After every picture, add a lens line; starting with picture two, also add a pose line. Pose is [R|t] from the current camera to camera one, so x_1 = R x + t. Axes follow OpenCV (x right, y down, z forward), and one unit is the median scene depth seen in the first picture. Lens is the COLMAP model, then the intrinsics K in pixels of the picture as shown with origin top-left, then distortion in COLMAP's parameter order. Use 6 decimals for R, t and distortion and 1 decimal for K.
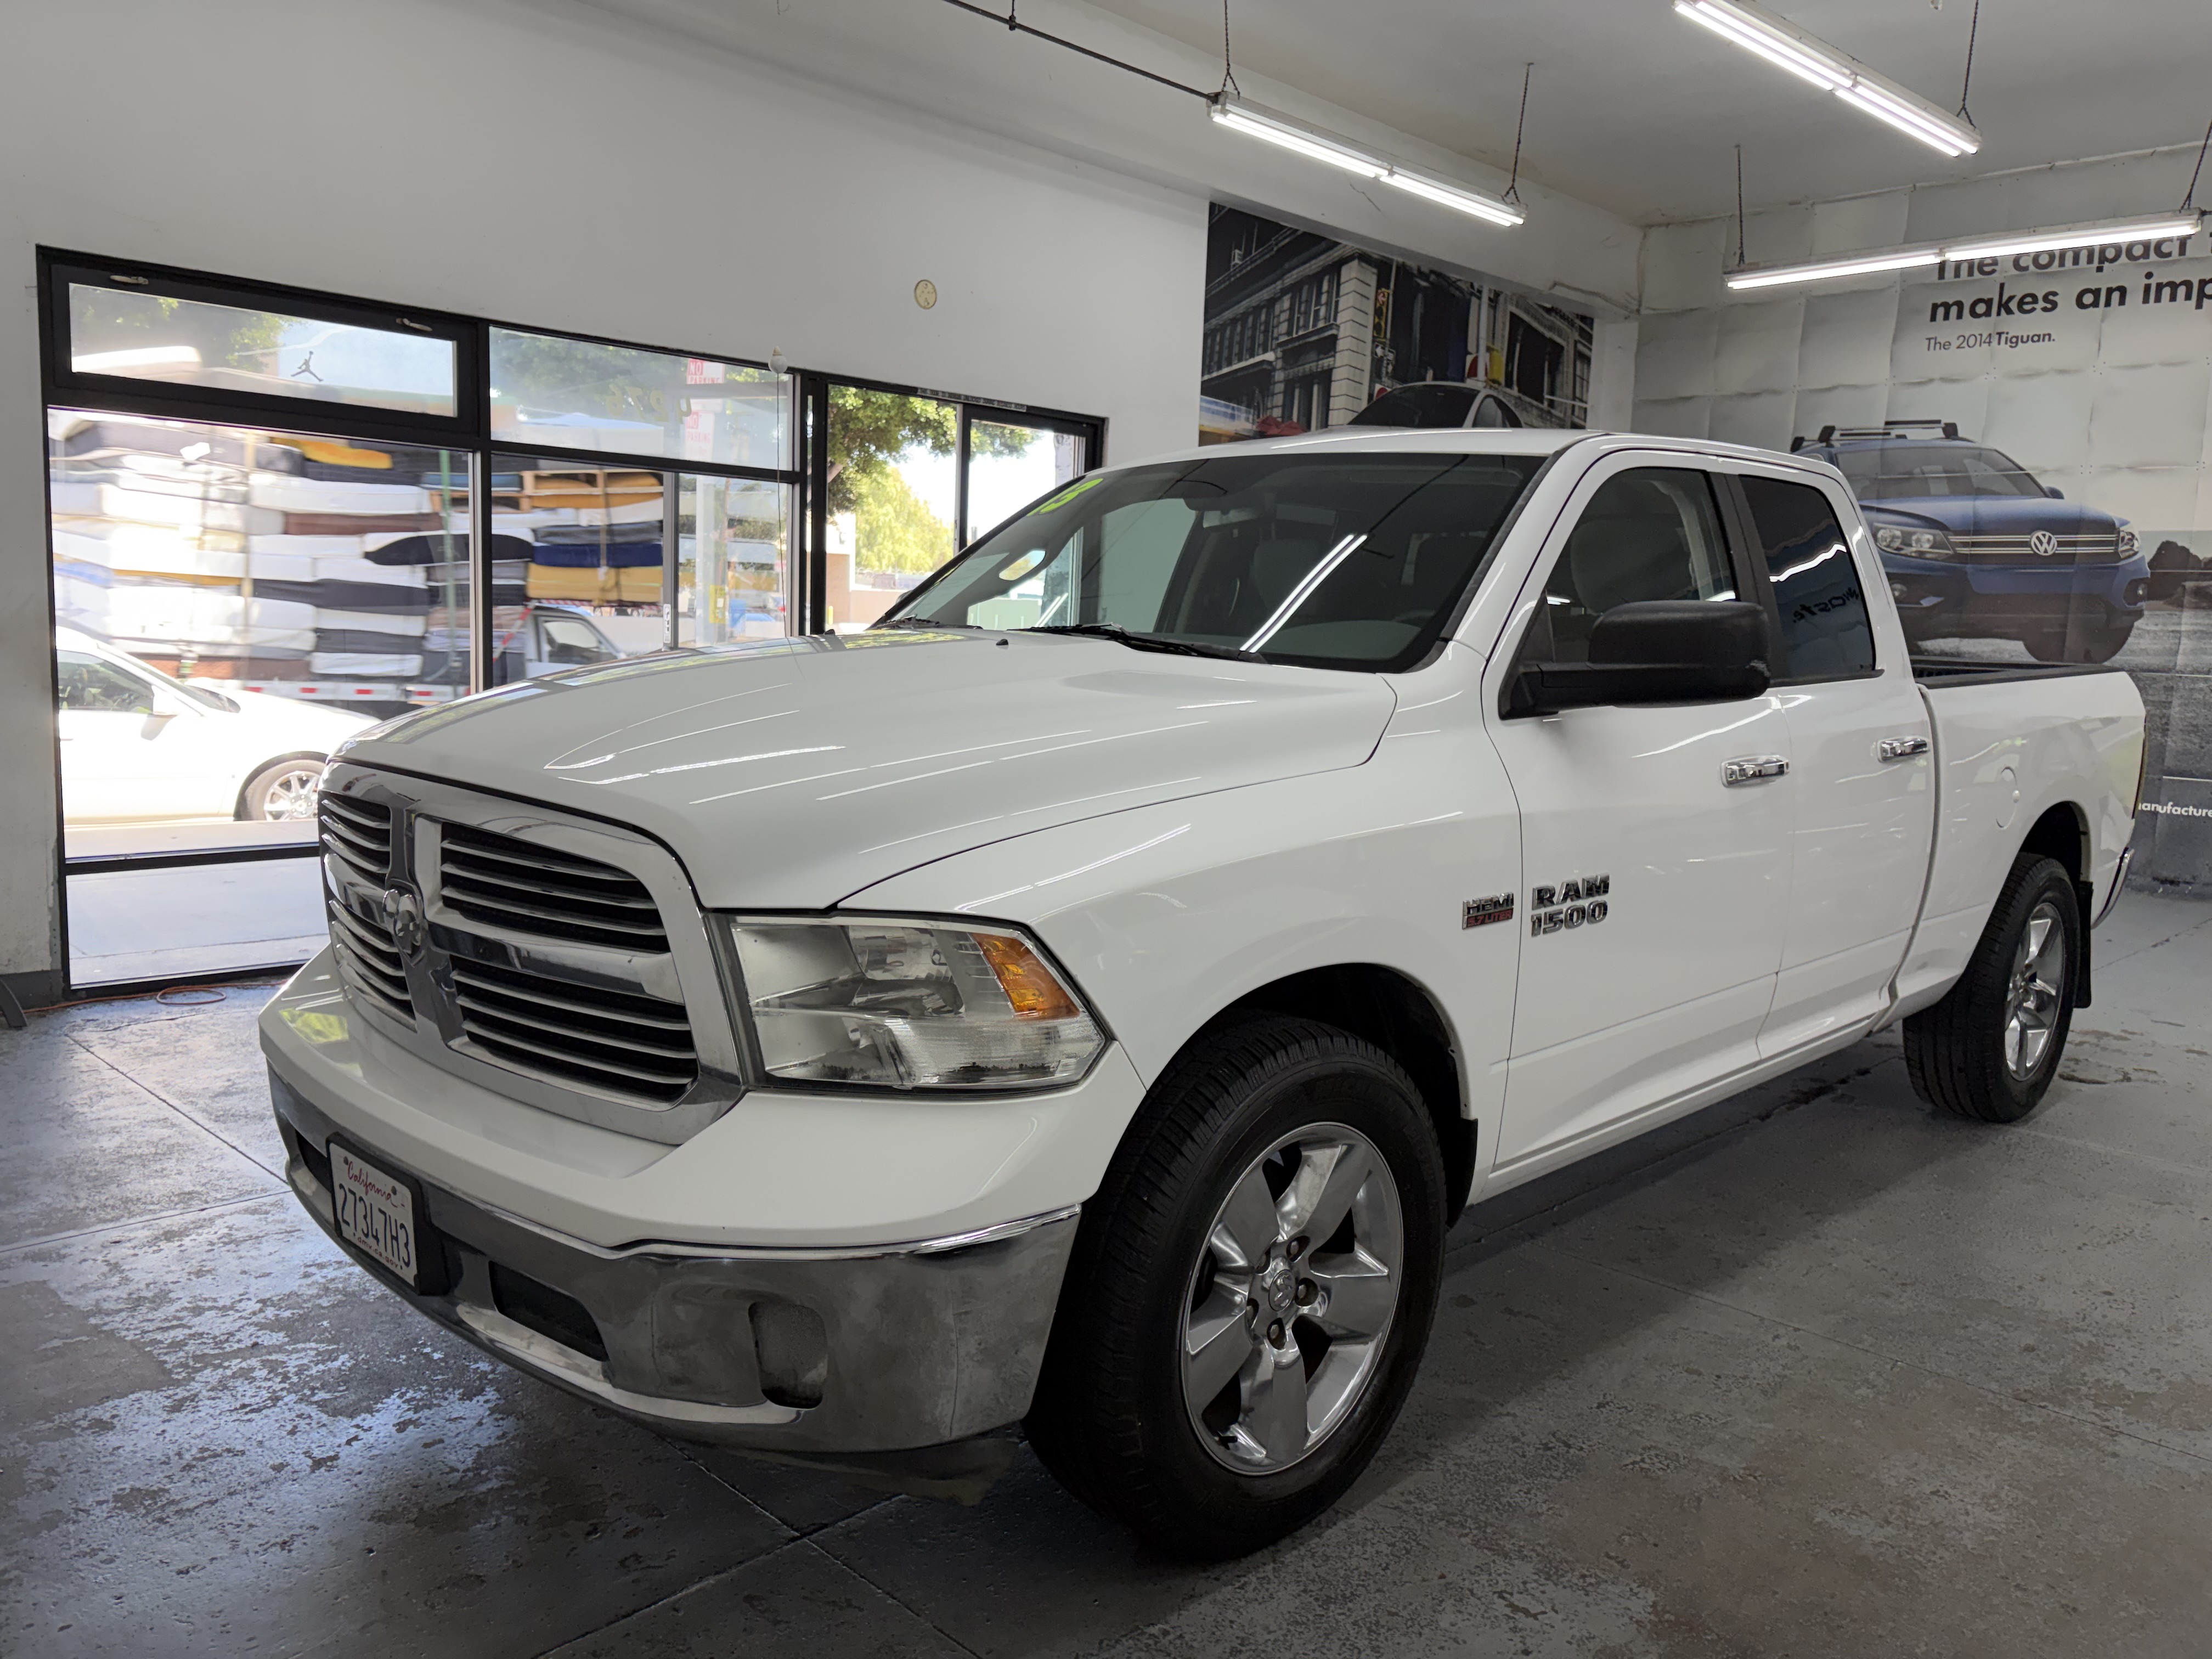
lens RADIAL K [[1673.9, 0, 1117.7], [0, 1673.9, 832.3], [0, 0, 1]] dist [0.044906, -0.045335]
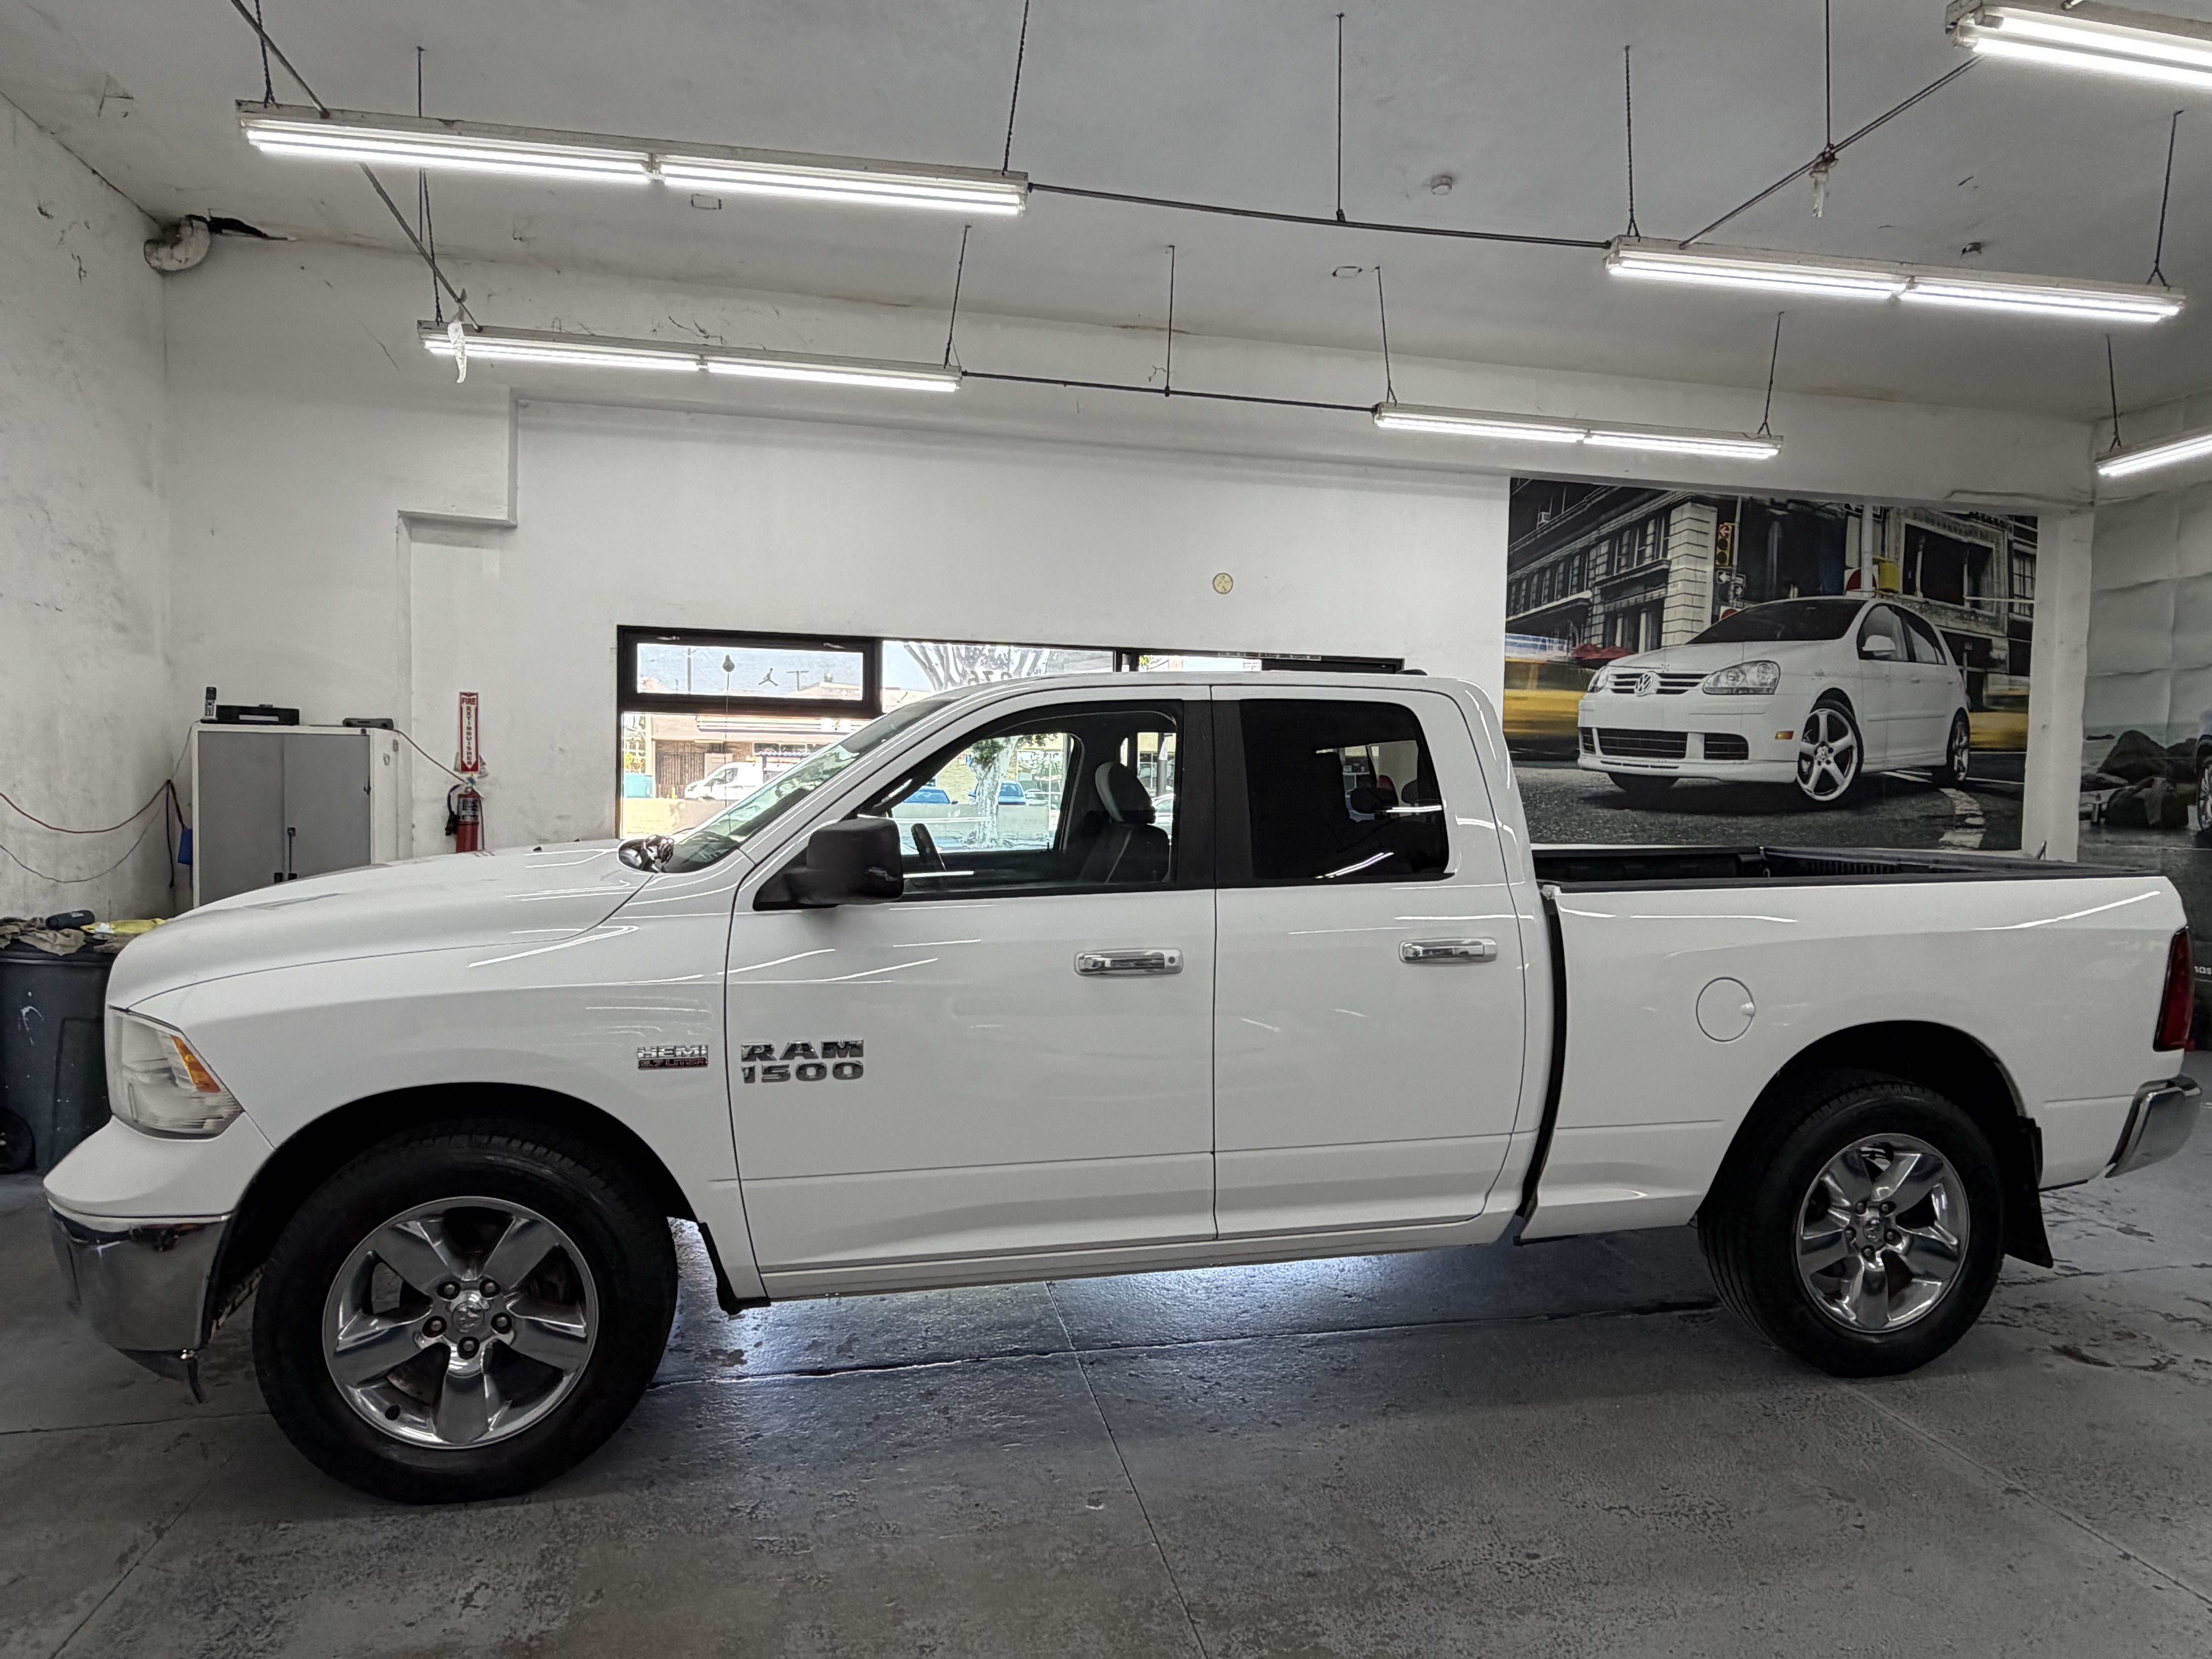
lens RADIAL K [[1285.1, 0, 1112.5], [0, 1285.1, 832.8], [0, 0, 1]] dist [-0.005460, 0.005160]
pose [[0.833525, -0.005128, -0.552458, 0.538789], [-0.057422, 0.993737, -0.095860, -0.025790], [0.549489, 0.111625, 0.828010, 0.176100]]
